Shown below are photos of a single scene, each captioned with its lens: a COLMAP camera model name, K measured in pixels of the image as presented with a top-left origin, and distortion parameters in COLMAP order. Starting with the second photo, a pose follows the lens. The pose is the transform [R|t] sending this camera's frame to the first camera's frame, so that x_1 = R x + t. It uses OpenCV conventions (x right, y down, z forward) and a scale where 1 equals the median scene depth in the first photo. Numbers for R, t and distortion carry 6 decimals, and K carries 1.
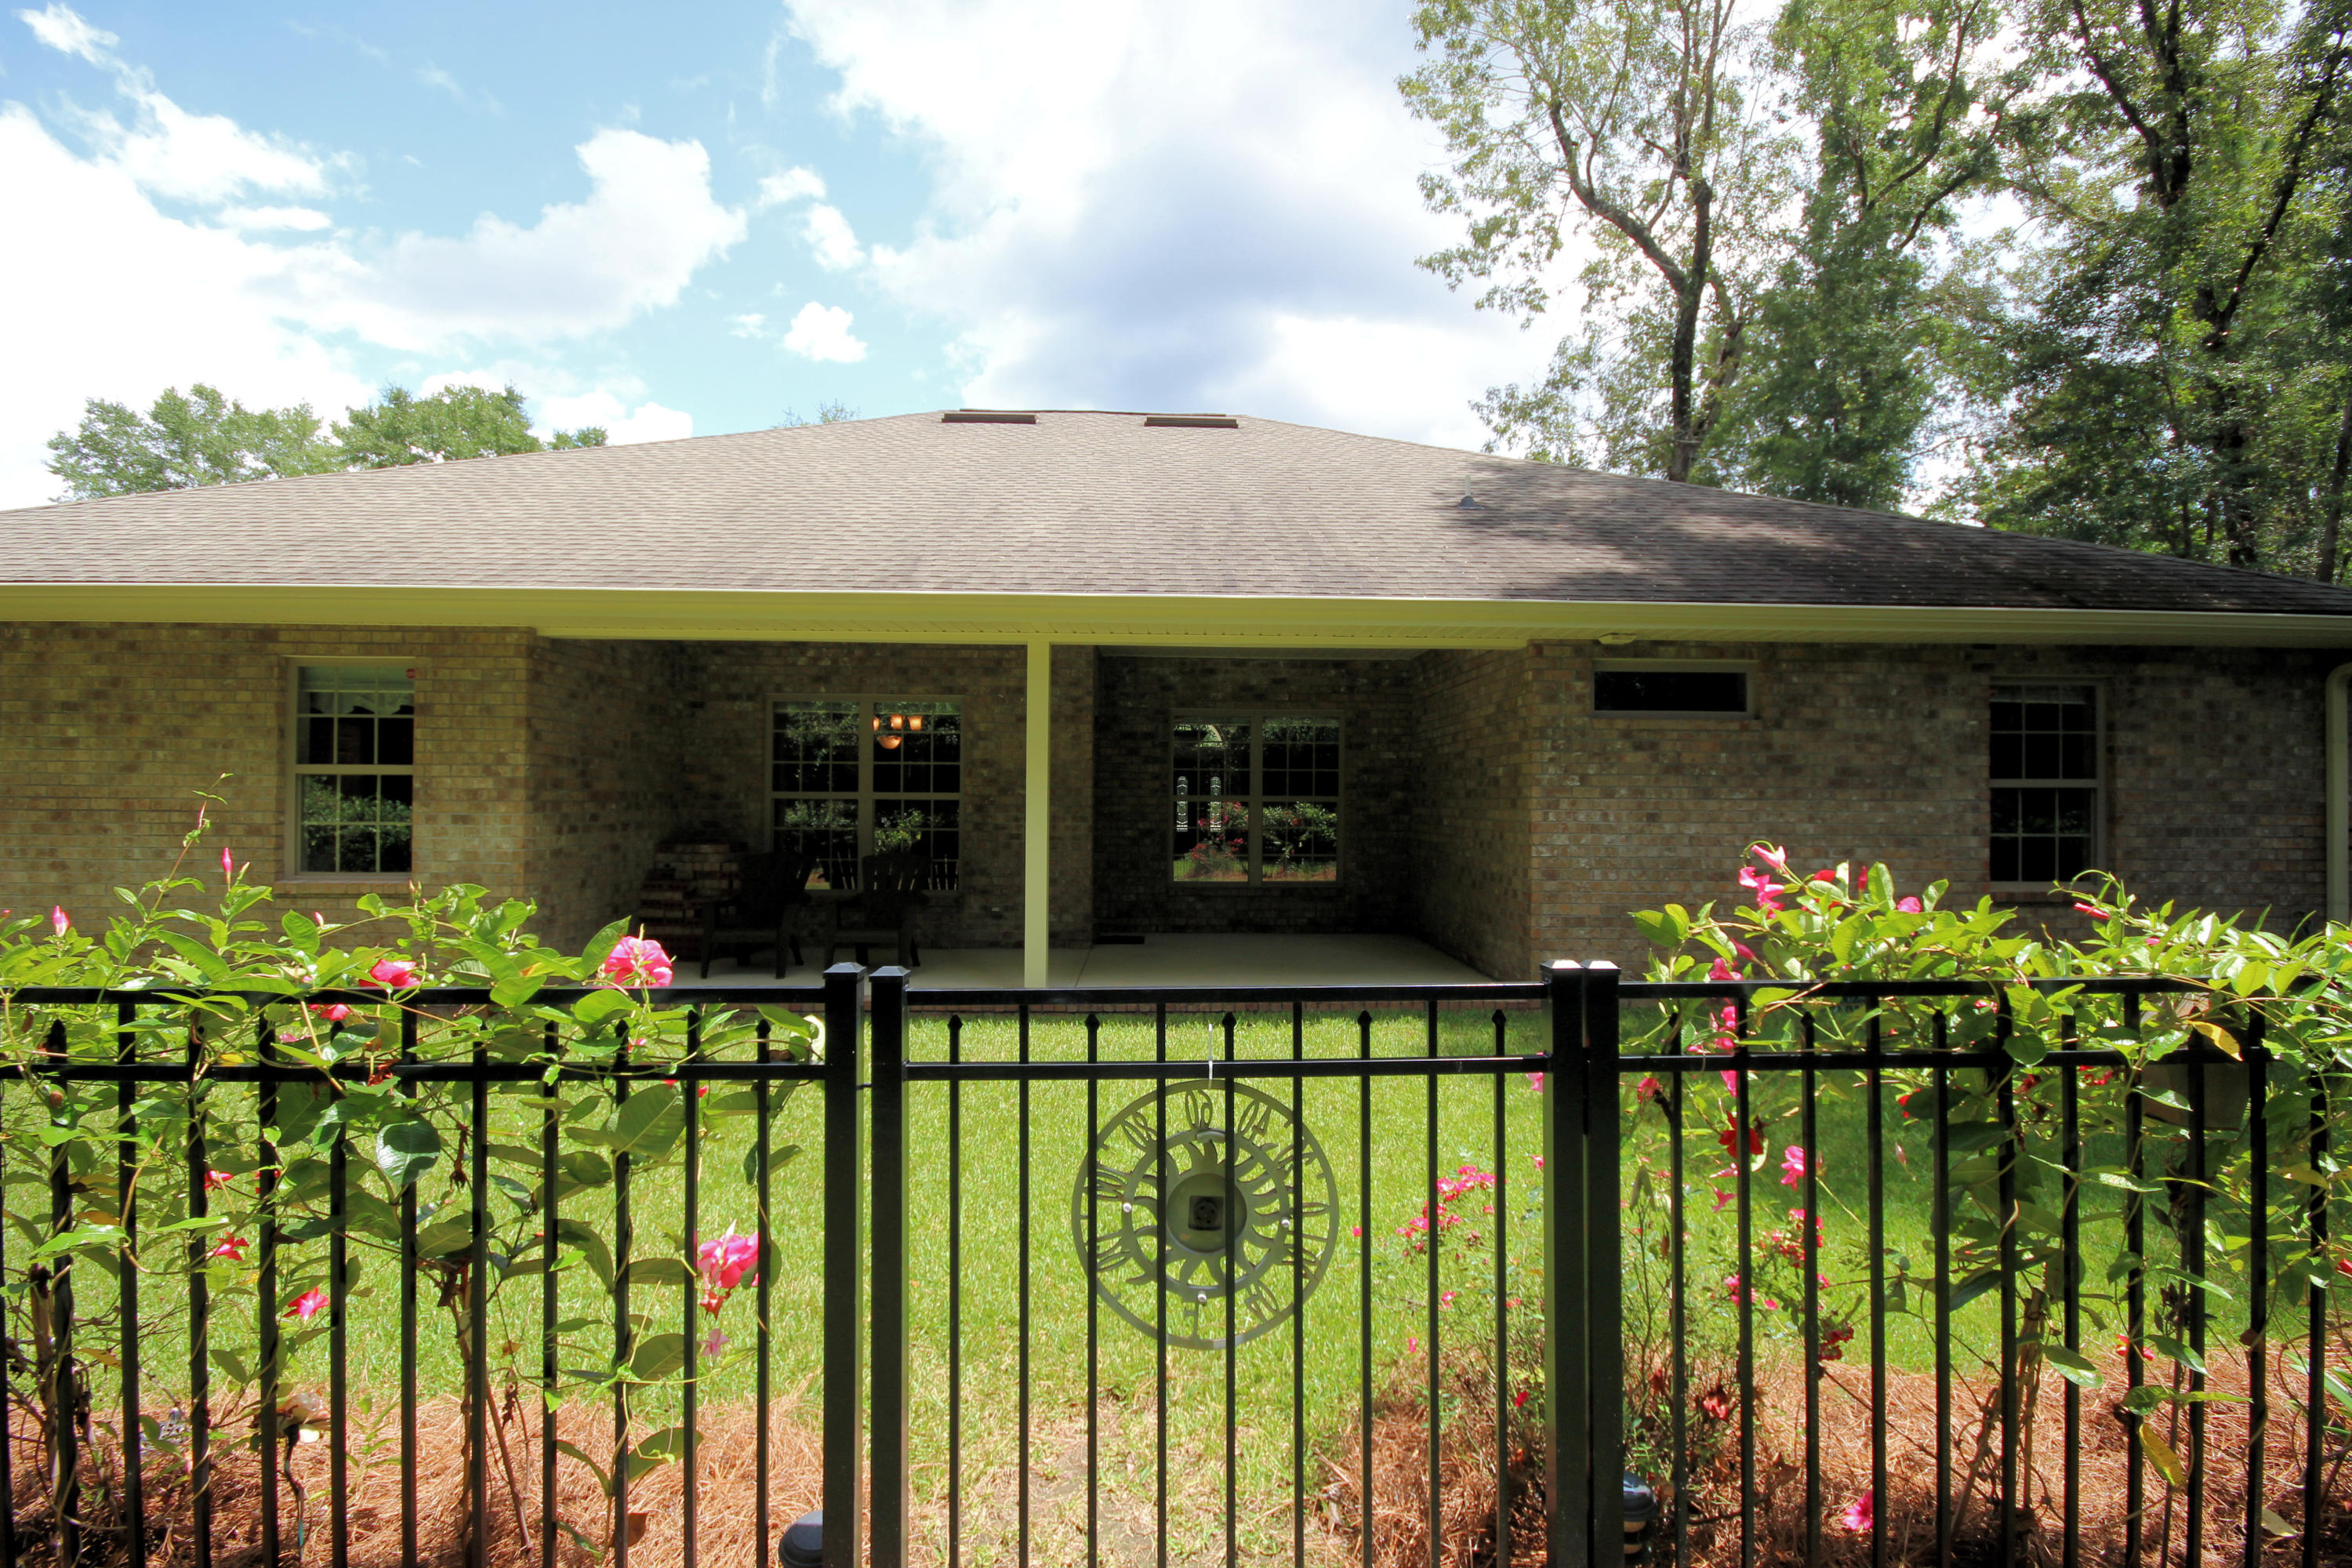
lens RADIAL K [[1089.9, 0, 1177.7], [0, 1089.9, 793.4], [0, 0, 1]] dist [0.000785, -0.001839]
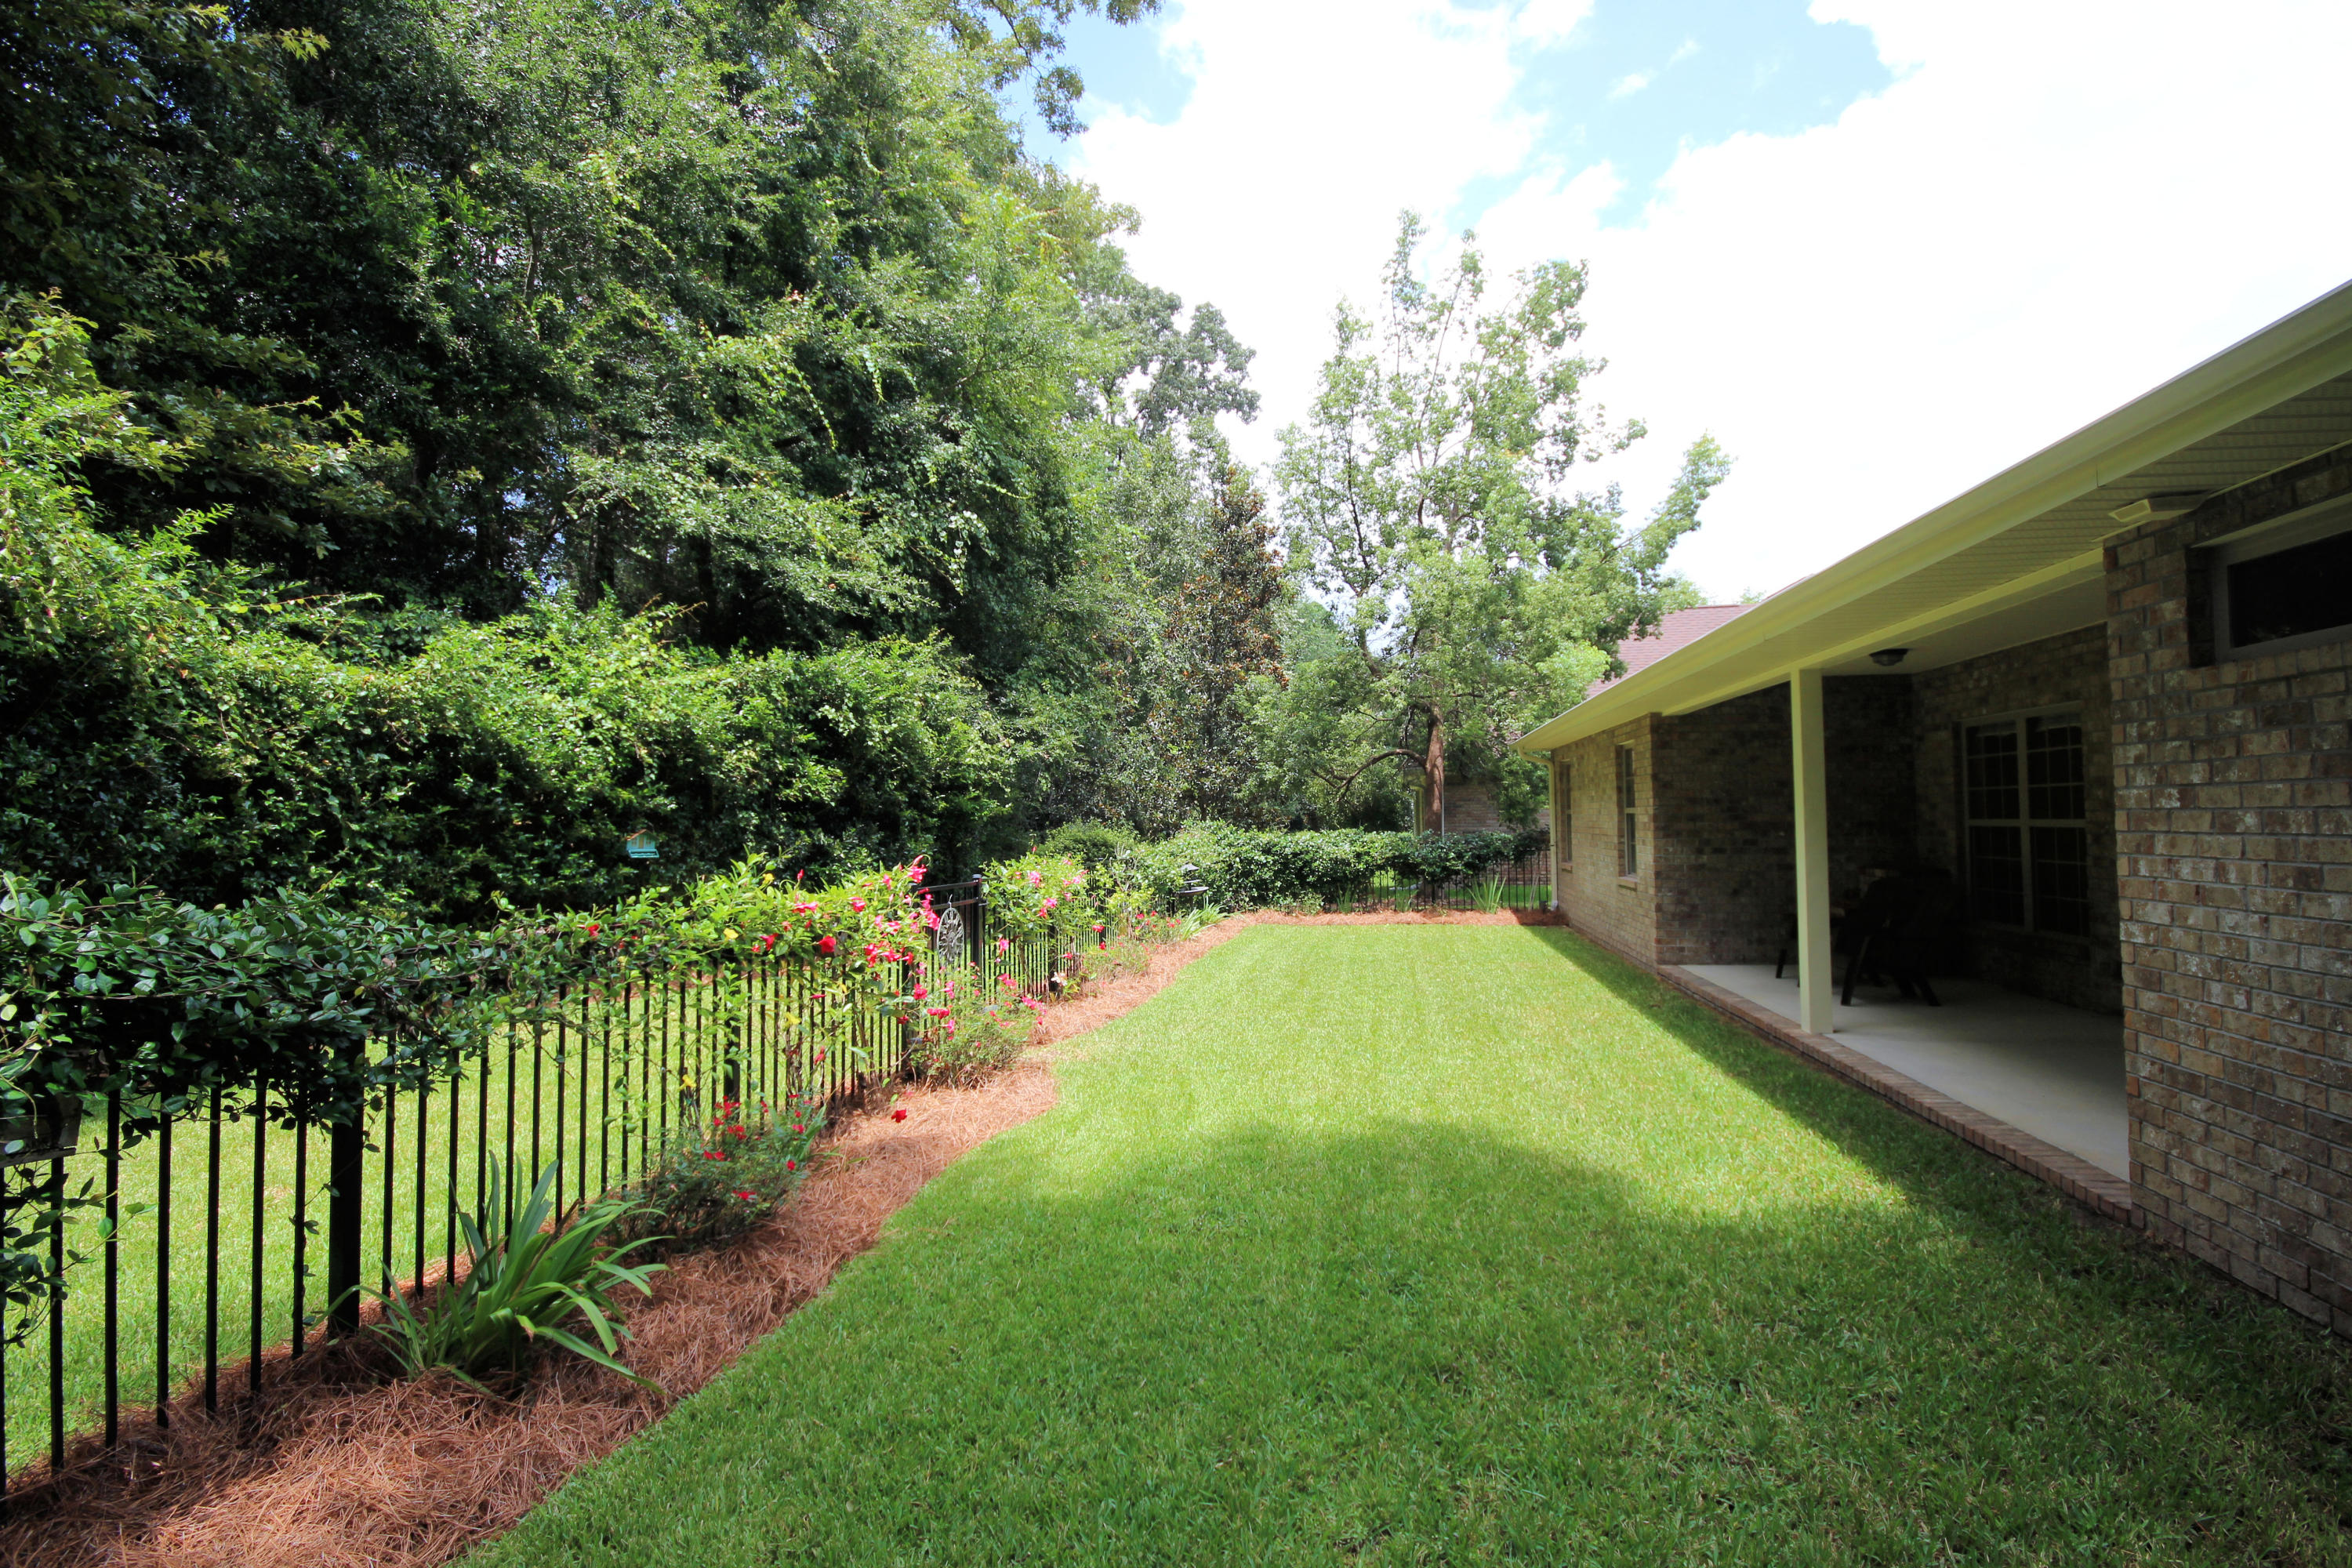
lens RADIAL K [[1089.9, 0, 1182.8], [0, 1089.9, 789.7], [0, 0, 1]] dist [0.000785, -0.001839]
pose [[-0.241989, -0.032149, -0.969746, 0.960314], [0.013614, 0.999240, -0.036524, -0.003524], [0.970184, -0.022041, -0.241367, 0.677968]]
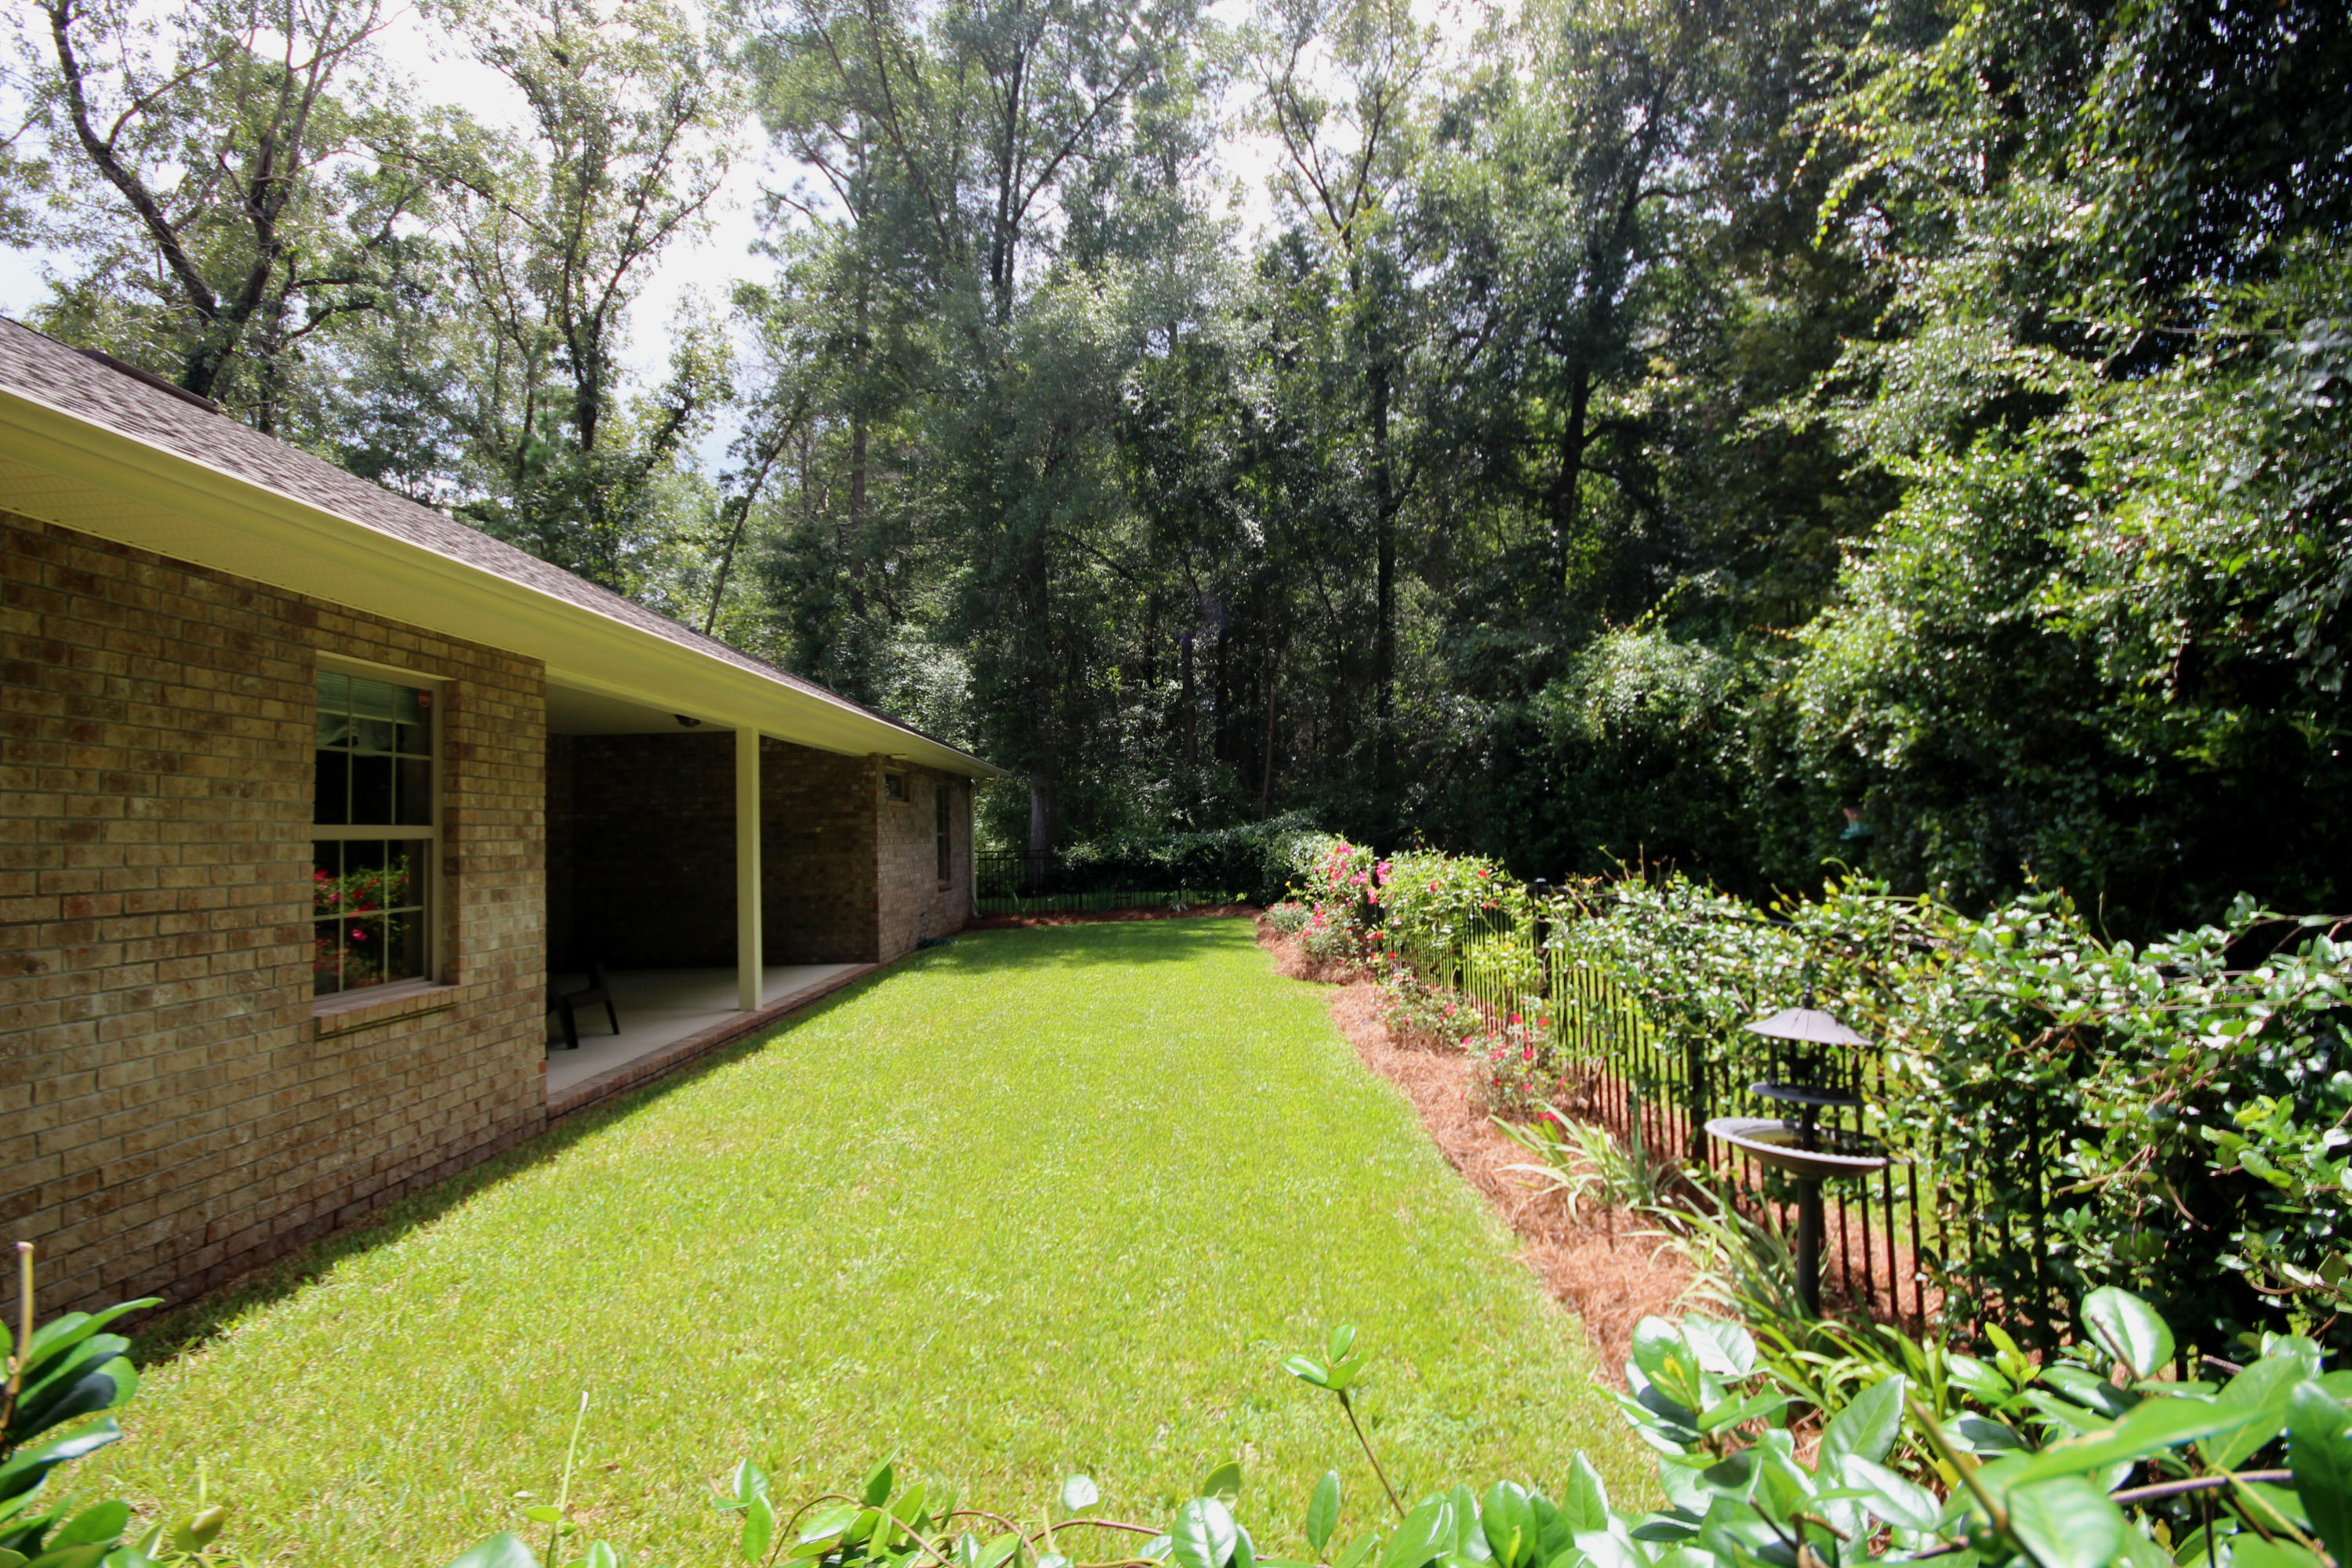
lens RADIAL K [[1089.9, 0, 1177.9], [0, 1089.9, 784.3], [0, 0, 1]] dist [0.000785, -0.001839]
pose [[0.036003, 0.038460, 0.998611, -1.612141], [0.008048, 0.999216, -0.038773, -0.024265], [-0.999319, 0.009433, 0.035666, 0.552208]]
